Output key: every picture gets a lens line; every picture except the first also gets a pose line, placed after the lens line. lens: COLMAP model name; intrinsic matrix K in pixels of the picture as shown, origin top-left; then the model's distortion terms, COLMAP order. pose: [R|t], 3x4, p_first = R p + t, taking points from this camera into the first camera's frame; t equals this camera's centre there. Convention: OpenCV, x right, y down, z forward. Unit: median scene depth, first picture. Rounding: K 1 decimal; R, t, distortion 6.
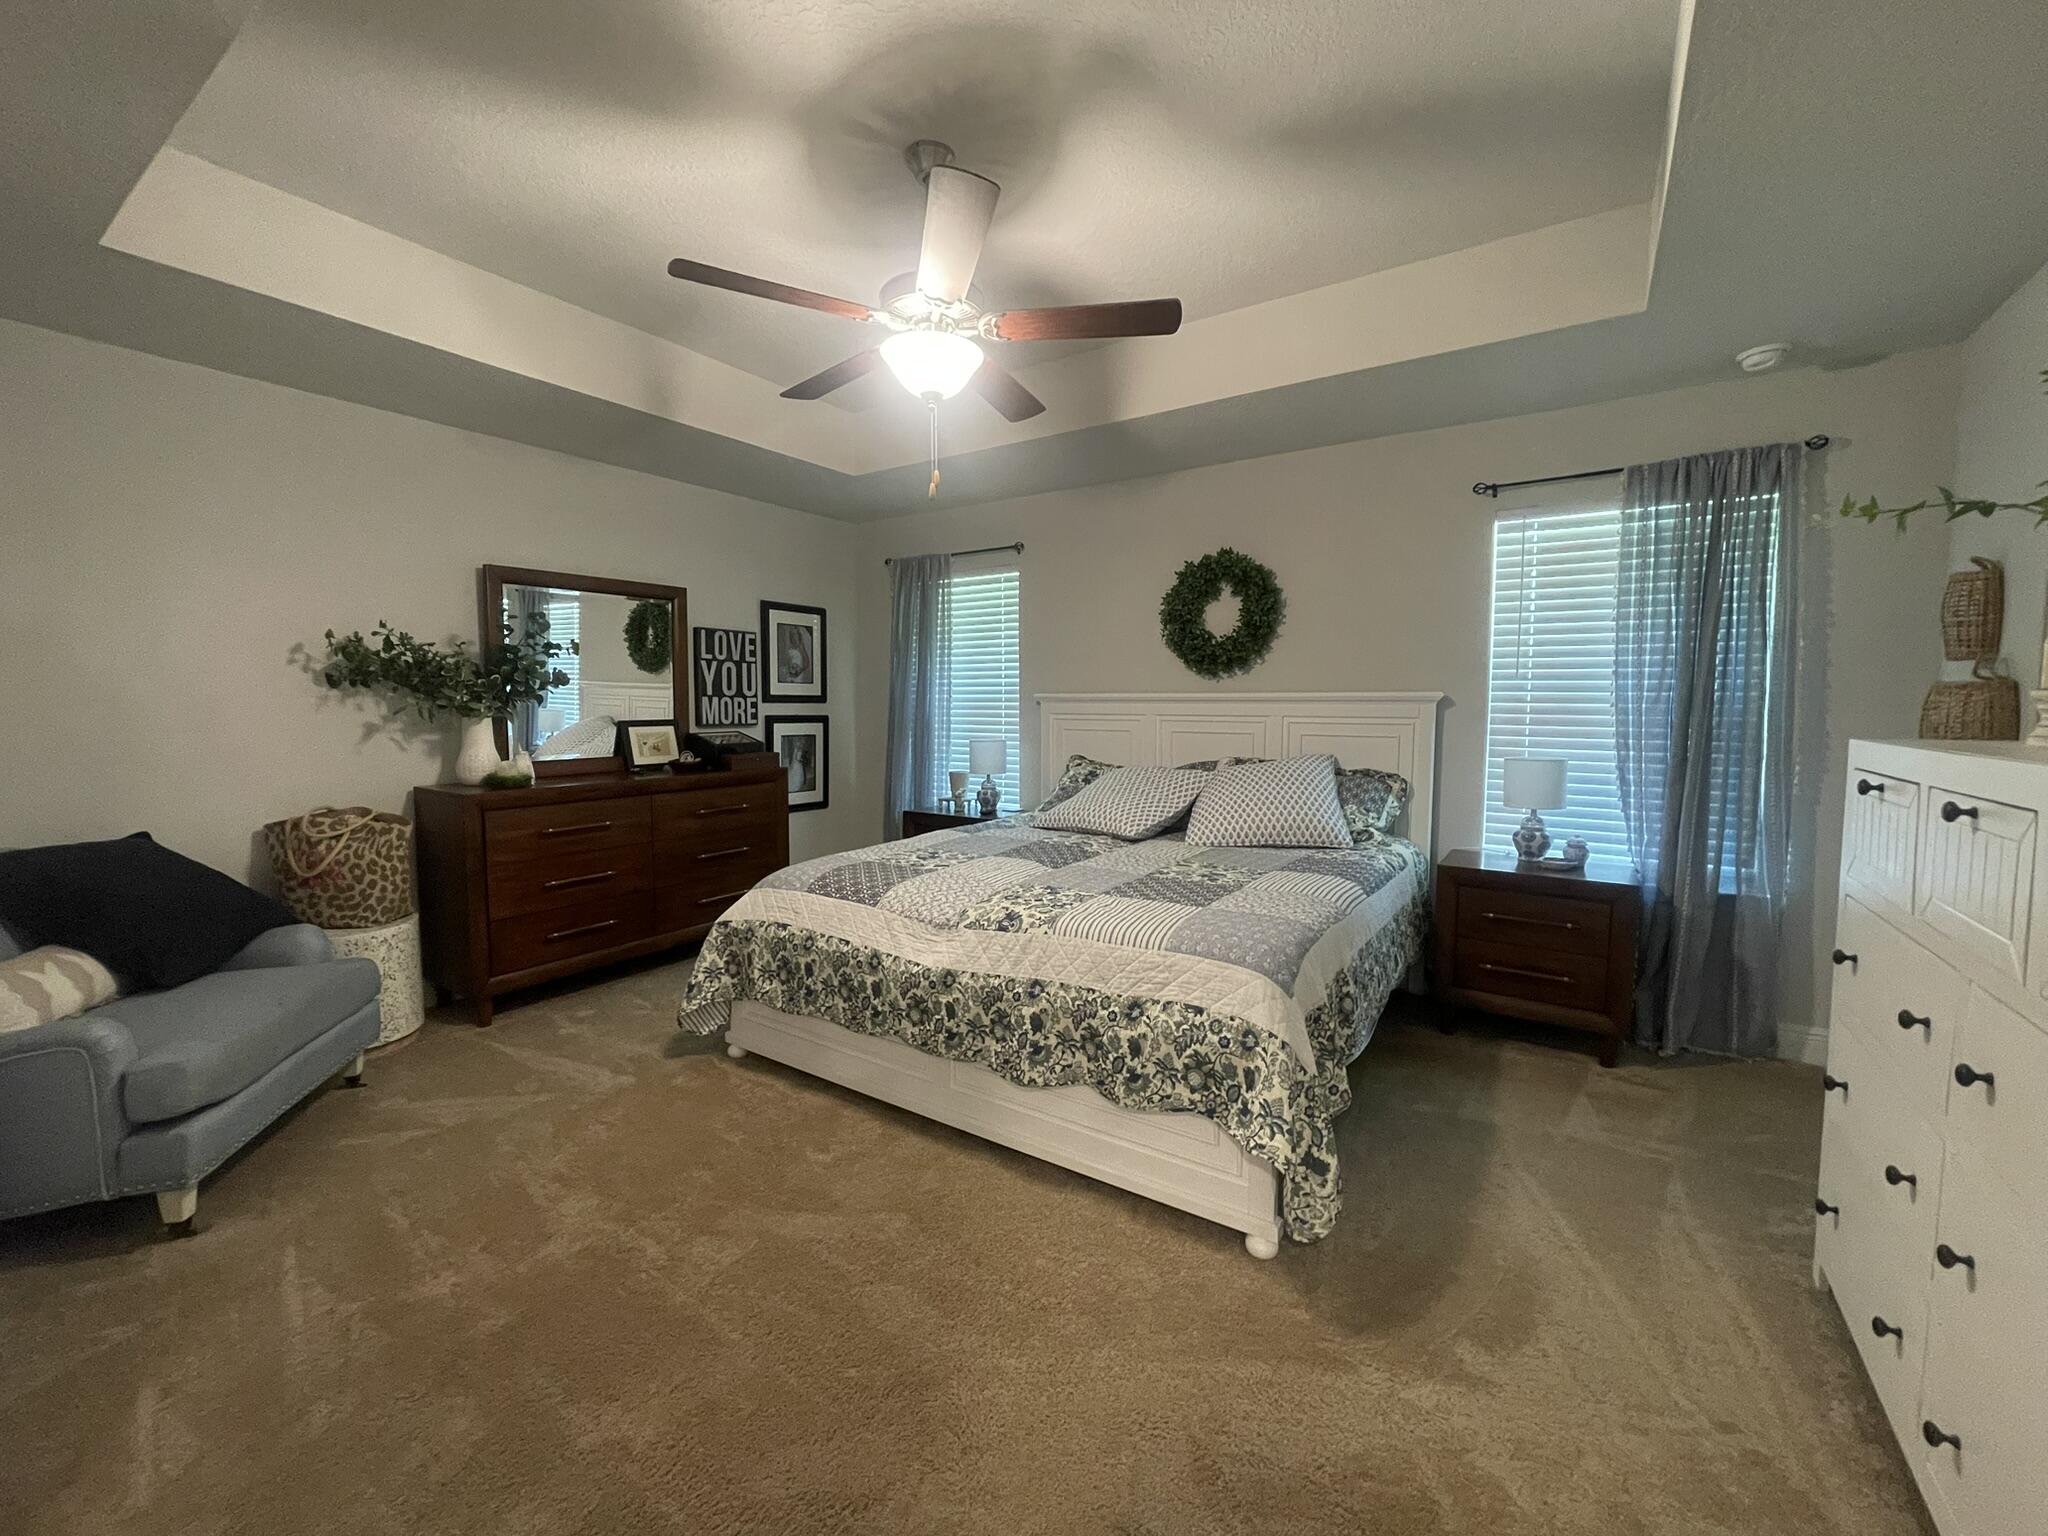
lens RADIAL K [[821.7, 0, 1023.2], [0, 821.7, 760.8], [0, 0, 1]] dist [-0.000593, -0.000313]
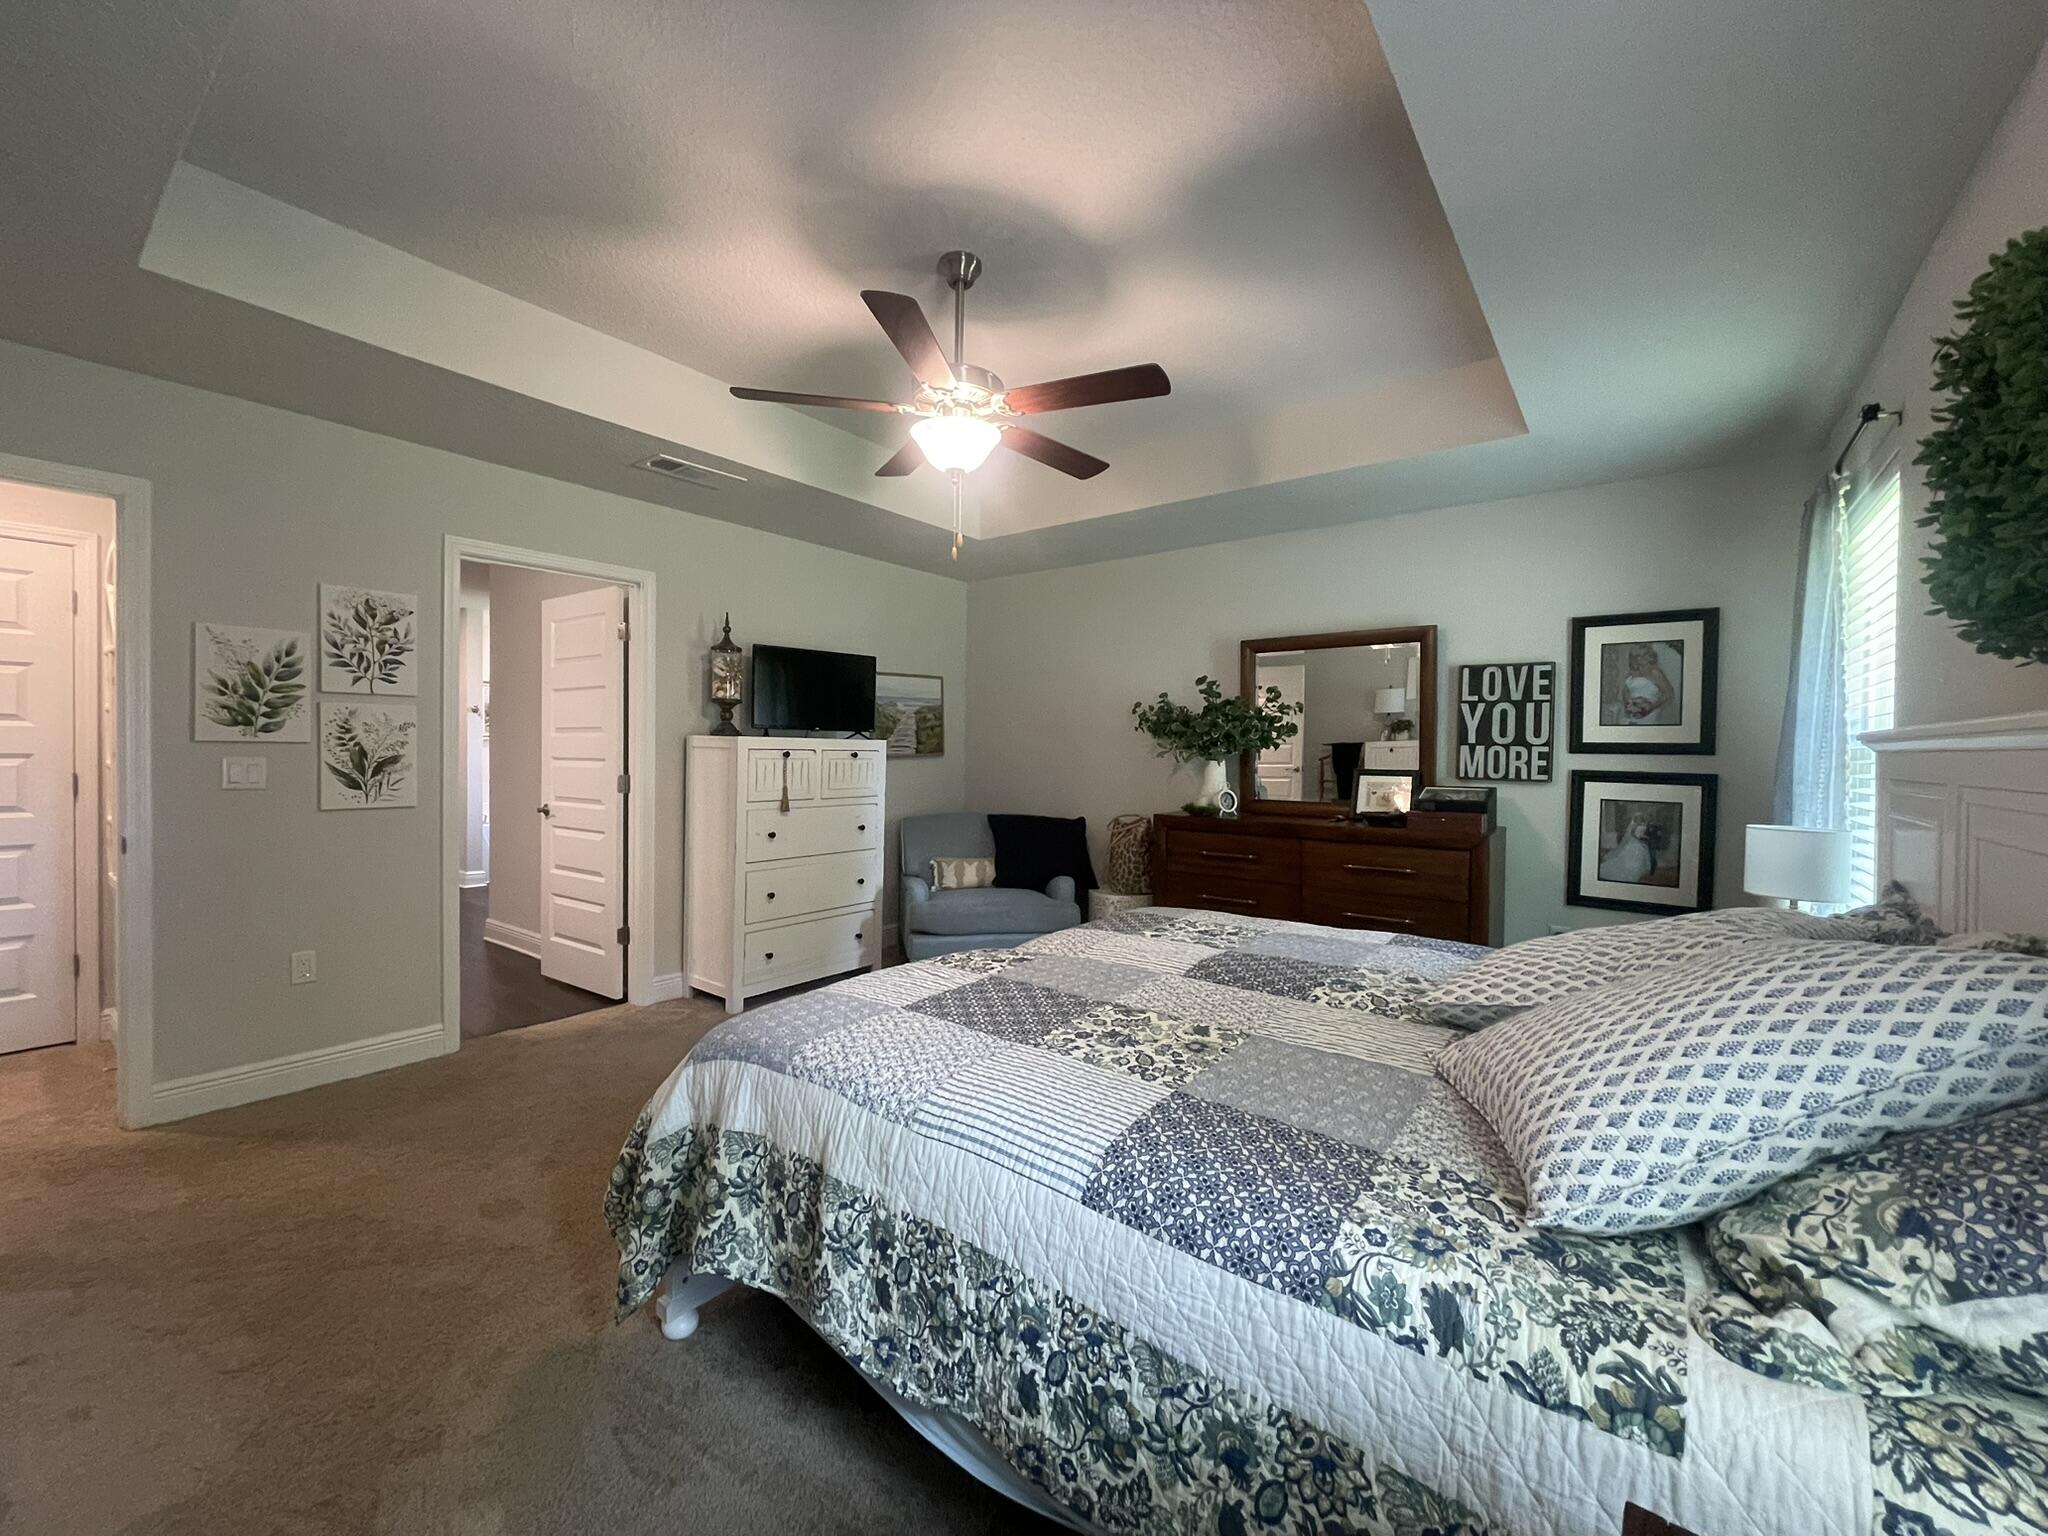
lens RADIAL K [[821.7, 0, 1023.3], [0, 821.7, 762.8], [0, 0, 1]] dist [-0.000593, -0.000313]
pose [[-0.067831, 0.011851, -0.997626, 0.484074], [-0.086565, 0.996089, 0.017719, -0.033348], [0.993934, 0.087562, -0.066540, 0.574368]]
